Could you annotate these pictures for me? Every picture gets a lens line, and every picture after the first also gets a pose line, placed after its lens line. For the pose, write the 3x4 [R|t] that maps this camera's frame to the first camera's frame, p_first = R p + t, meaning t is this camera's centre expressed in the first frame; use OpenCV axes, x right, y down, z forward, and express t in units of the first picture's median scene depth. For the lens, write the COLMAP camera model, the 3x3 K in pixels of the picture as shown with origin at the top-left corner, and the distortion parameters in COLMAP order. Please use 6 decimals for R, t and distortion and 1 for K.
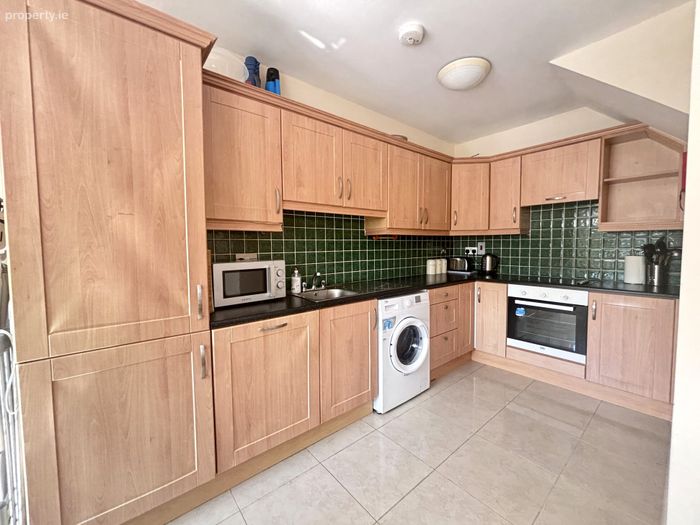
lens RADIAL K [[282.6, 0, 349.8], [0, 282.6, 262.4], [0, 0, 1]] dist [-0.003089, 0.001963]
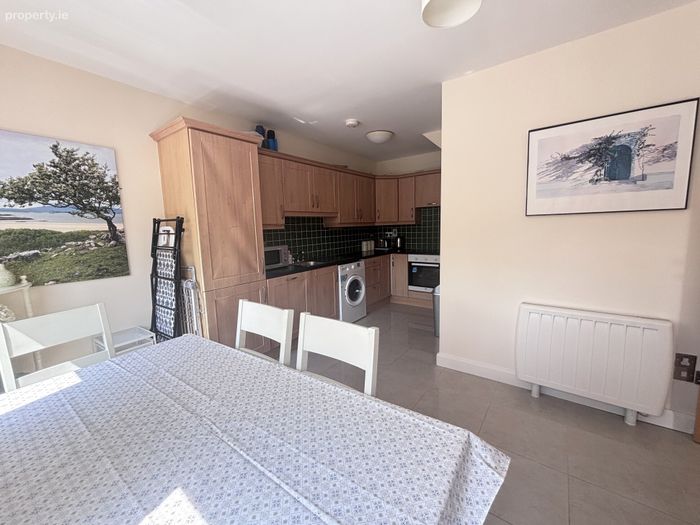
lens RADIAL K [[282.6, 0, 350.5], [0, 282.6, 261.1], [0, 0, 1]] dist [-0.003089, 0.001963]
pose [[0.970430, -0.048792, 0.236401, -0.197464], [0.034226, 0.997276, 0.065338, -0.007047], [-0.238946, -0.055315, 0.969456, -0.614777]]
